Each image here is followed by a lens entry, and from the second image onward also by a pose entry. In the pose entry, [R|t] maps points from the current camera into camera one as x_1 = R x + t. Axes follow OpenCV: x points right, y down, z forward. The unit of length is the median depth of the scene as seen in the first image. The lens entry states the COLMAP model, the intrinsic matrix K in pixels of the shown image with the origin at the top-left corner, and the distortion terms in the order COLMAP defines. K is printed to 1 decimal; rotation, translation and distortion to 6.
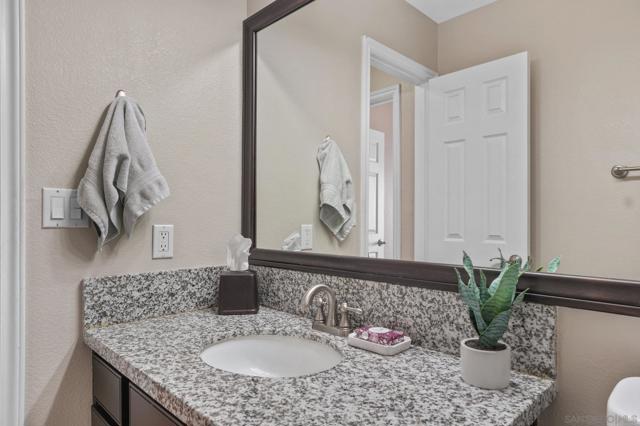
lens RADIAL K [[389.5, 0, 320.0], [0, 389.5, 223.3], [0, 0, 1]] dist [-0.002710, -0.000600]
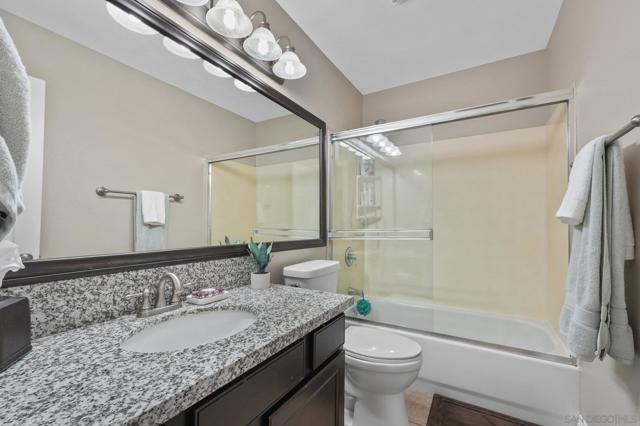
lens RADIAL K [[274.4, 0, 320.4], [0, 274.4, 221.0], [0, 0, 1]] dist [0.014954, -0.000089]
pose [[-0.243888, 0.011258, 0.969738, -1.053341], [-0.000645, 0.999931, -0.011770, -0.000438], [-0.969803, -0.003496, -0.243863, 0.805947]]
